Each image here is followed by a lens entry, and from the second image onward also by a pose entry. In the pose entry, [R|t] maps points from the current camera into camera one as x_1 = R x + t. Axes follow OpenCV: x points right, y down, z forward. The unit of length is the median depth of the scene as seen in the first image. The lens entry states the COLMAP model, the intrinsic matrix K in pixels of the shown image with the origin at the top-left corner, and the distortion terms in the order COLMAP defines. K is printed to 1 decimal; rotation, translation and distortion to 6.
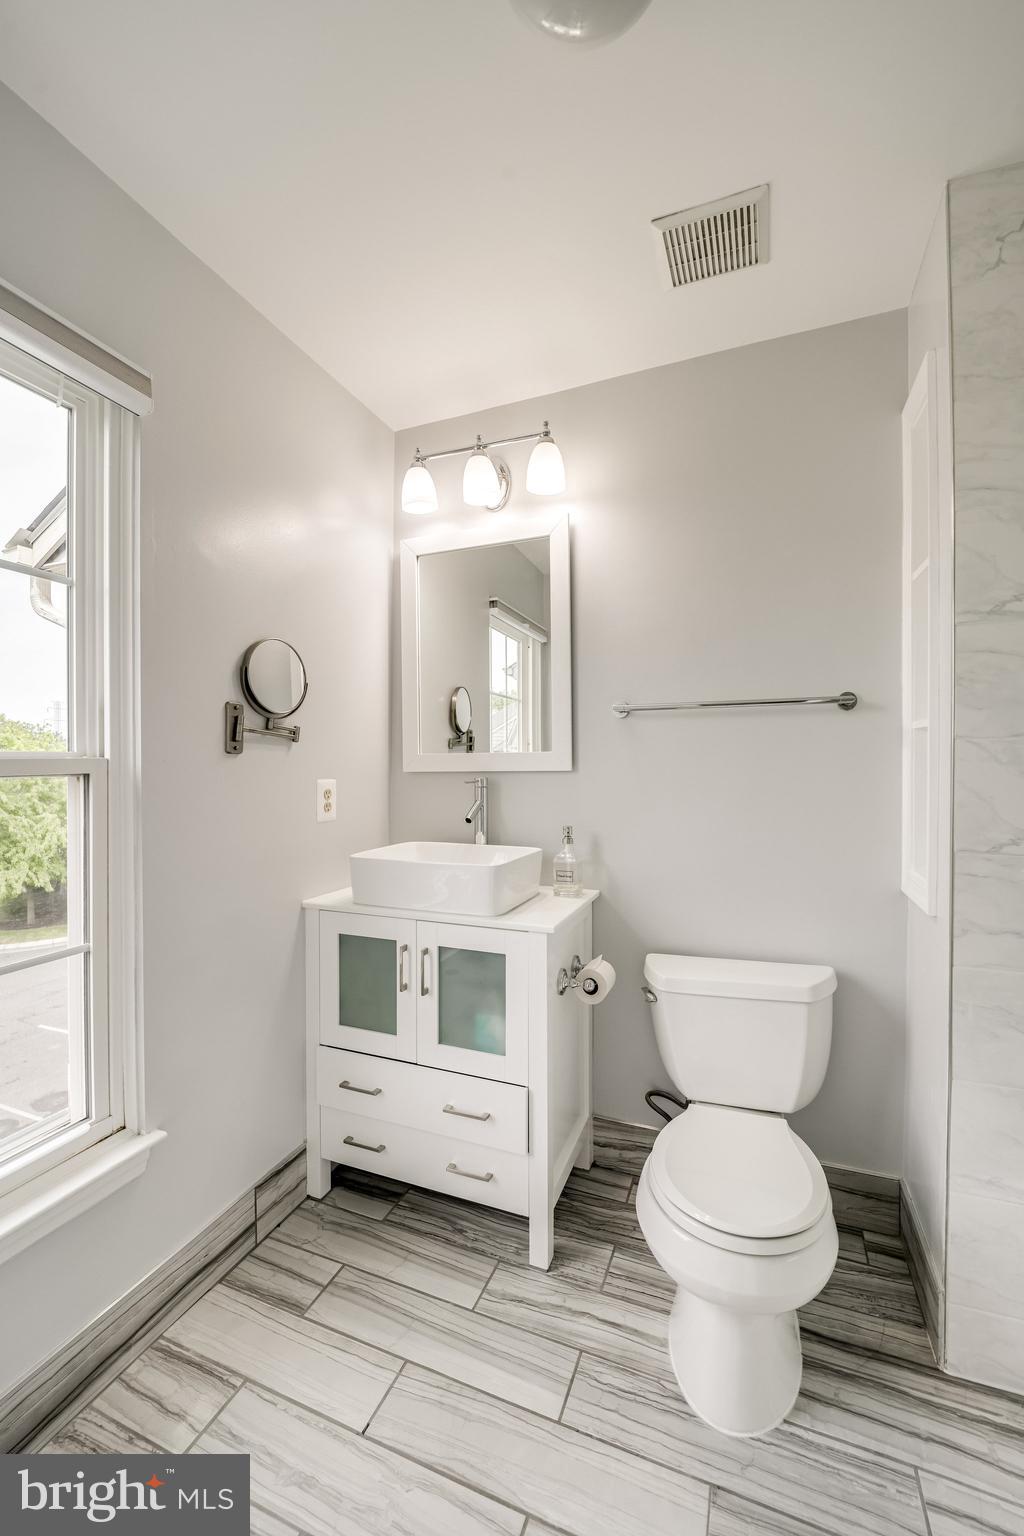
lens RADIAL K [[620.2, 0, 512.0], [0, 620.2, 768.2], [0, 0, 1]] dist [-0.013165, 0.000057]
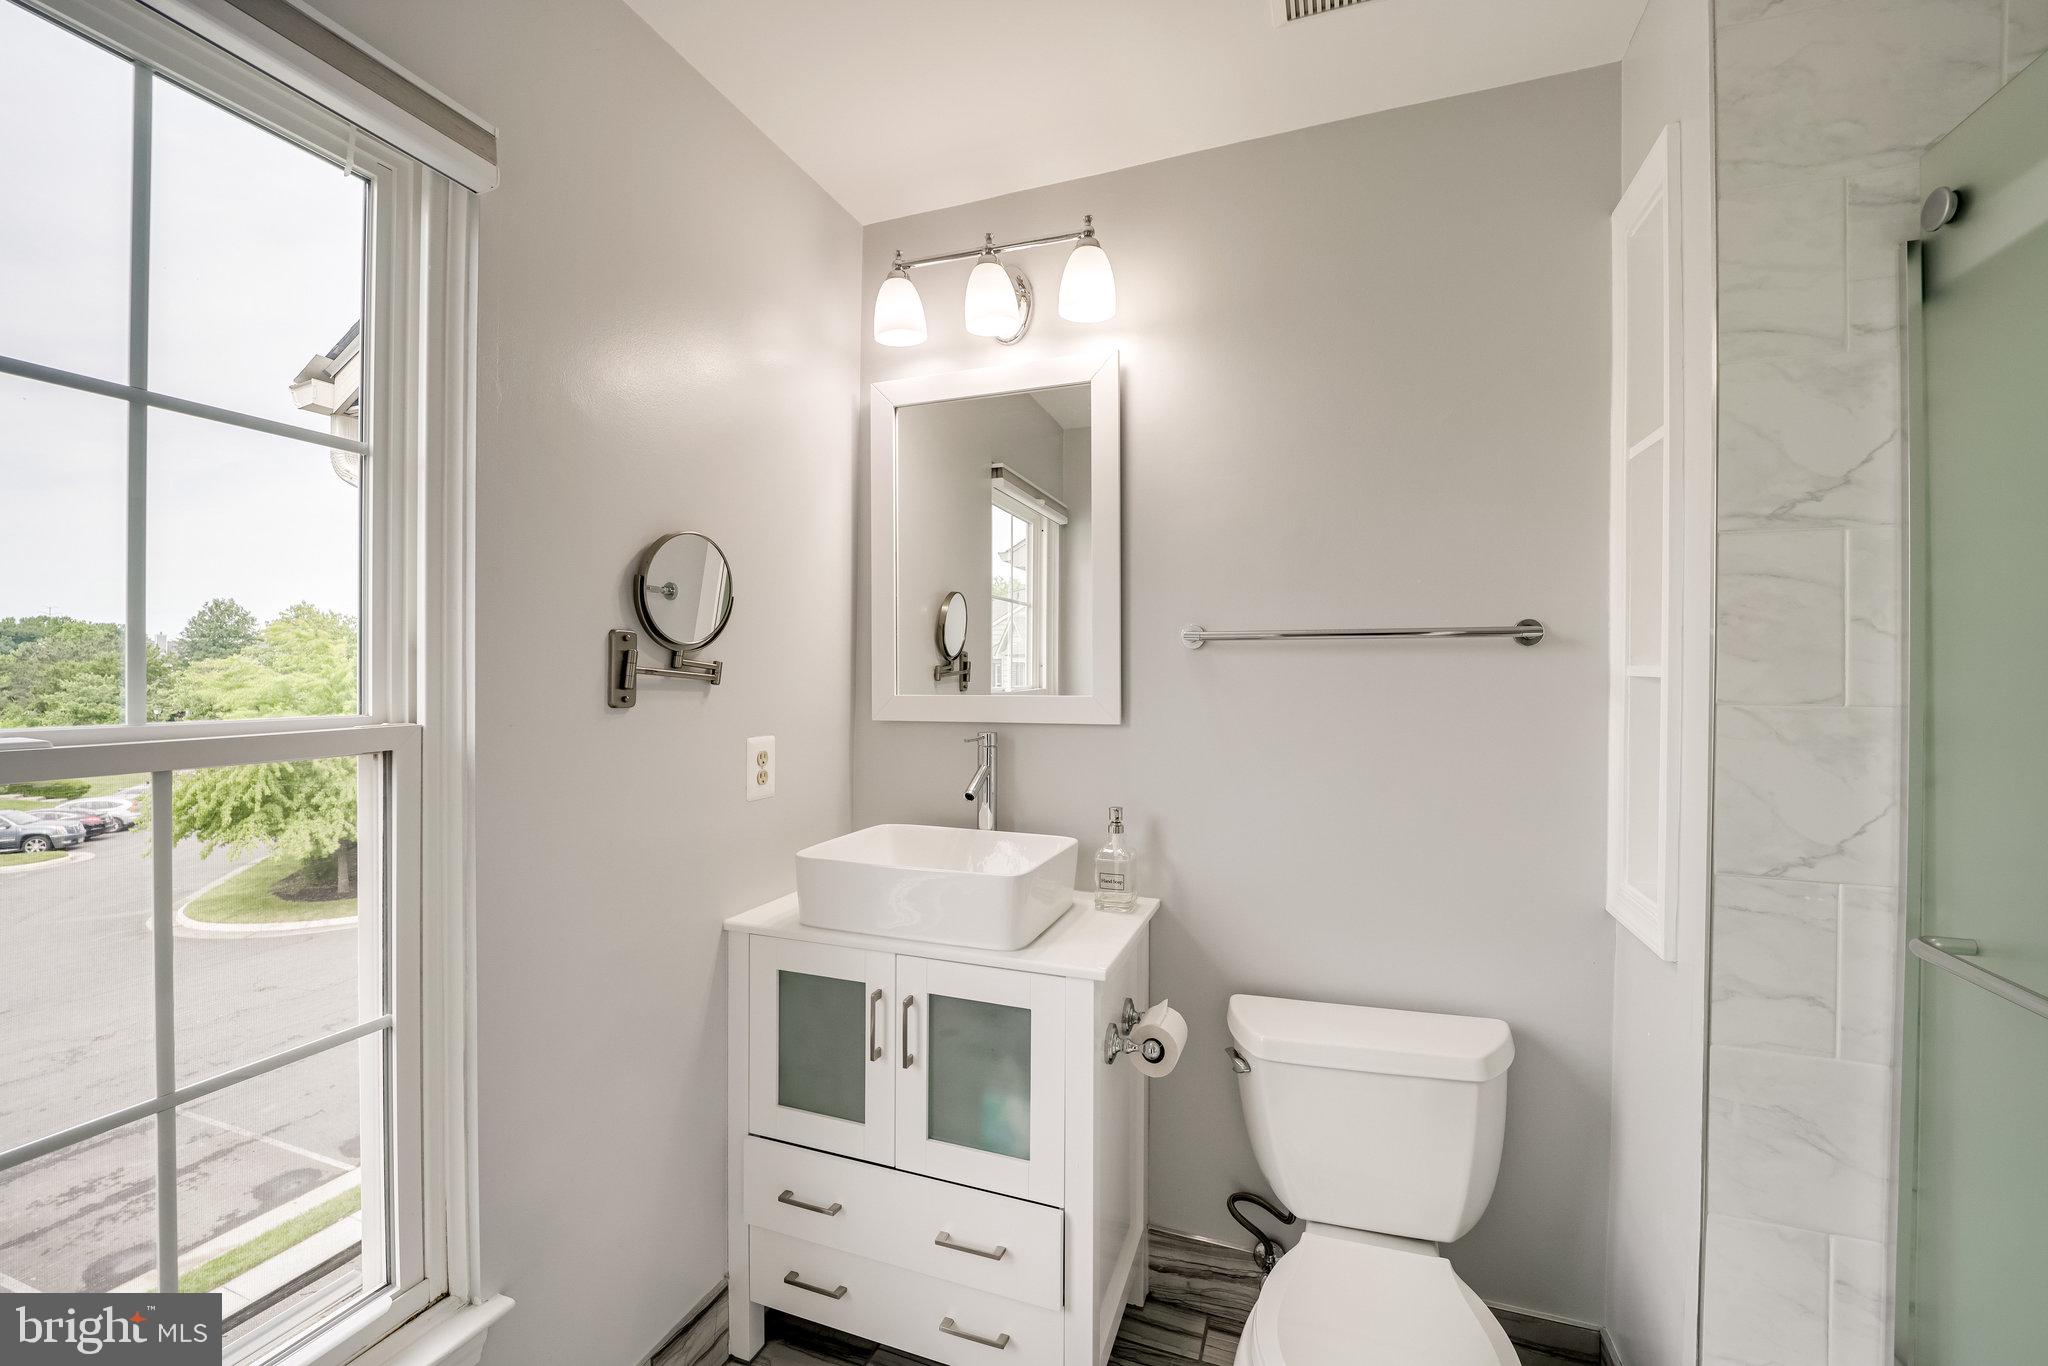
lens RADIAL K [[826.9, 0, 1027.1], [0, 826.9, 677.8], [0, 0, 1]] dist [-0.013165, 0.000057]
pose [[0.999590, 0.006447, 0.027910, -0.036322], [-0.006391, 0.999977, -0.002095, -0.048996], [-0.027923, 0.001916, 0.999608, 0.094189]]
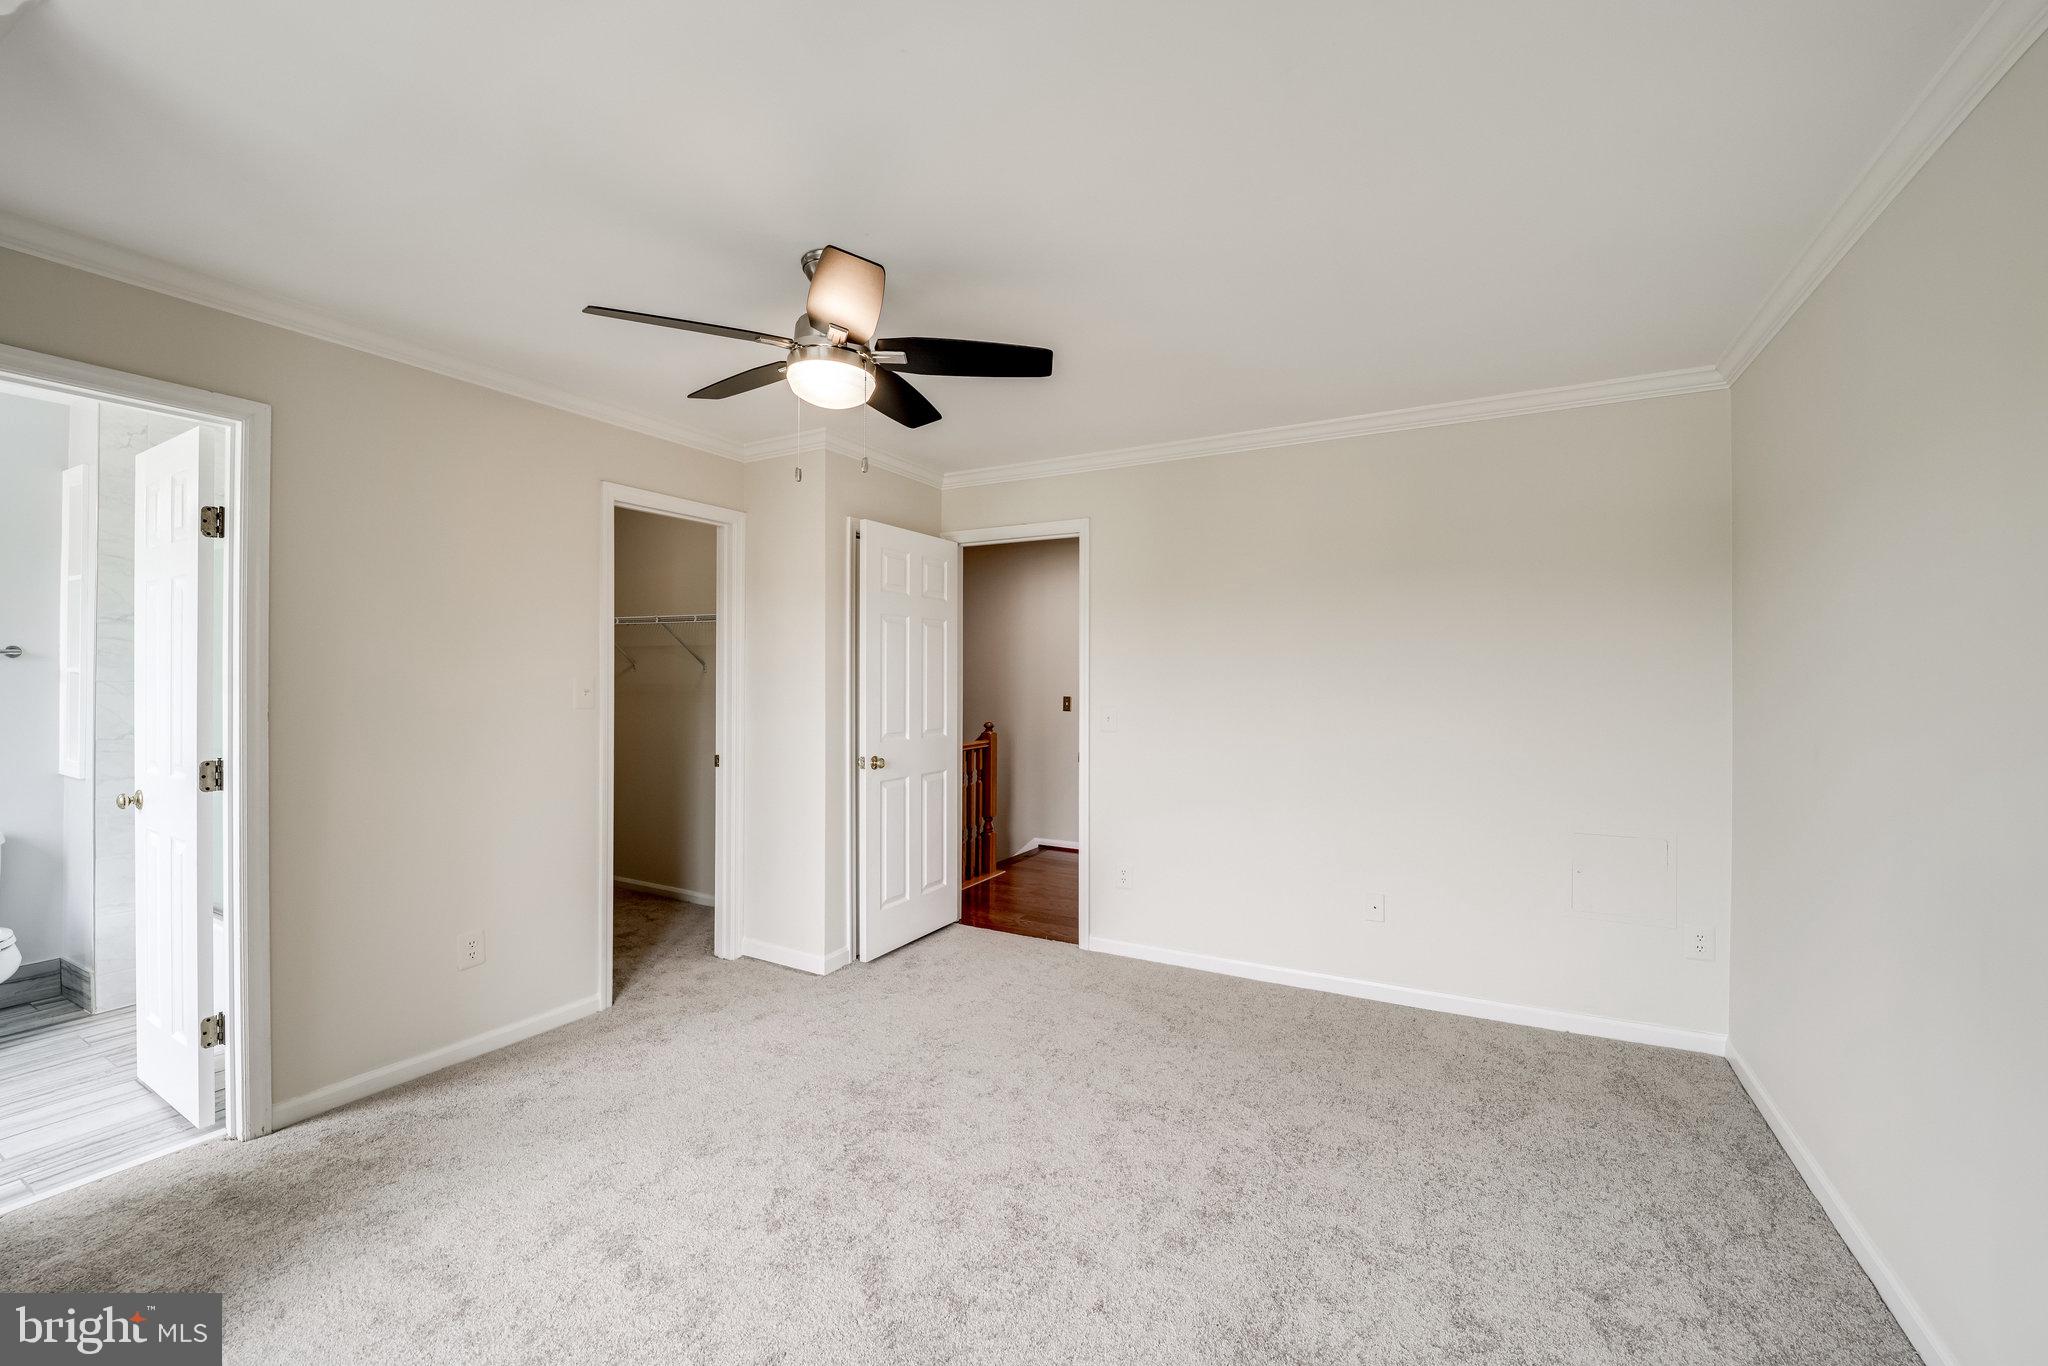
lens RADIAL K [[826.9, 0, 1023.4], [0, 826.9, 678.7], [0, 0, 1]] dist [-0.013165, 0.000057]
pose [[0.126923, 0.004825, 0.991901, -1.005347], [0.003558, 0.999980, -0.005319, -0.022707], [-0.991906, 0.004205, 0.126903, -1.542095]]
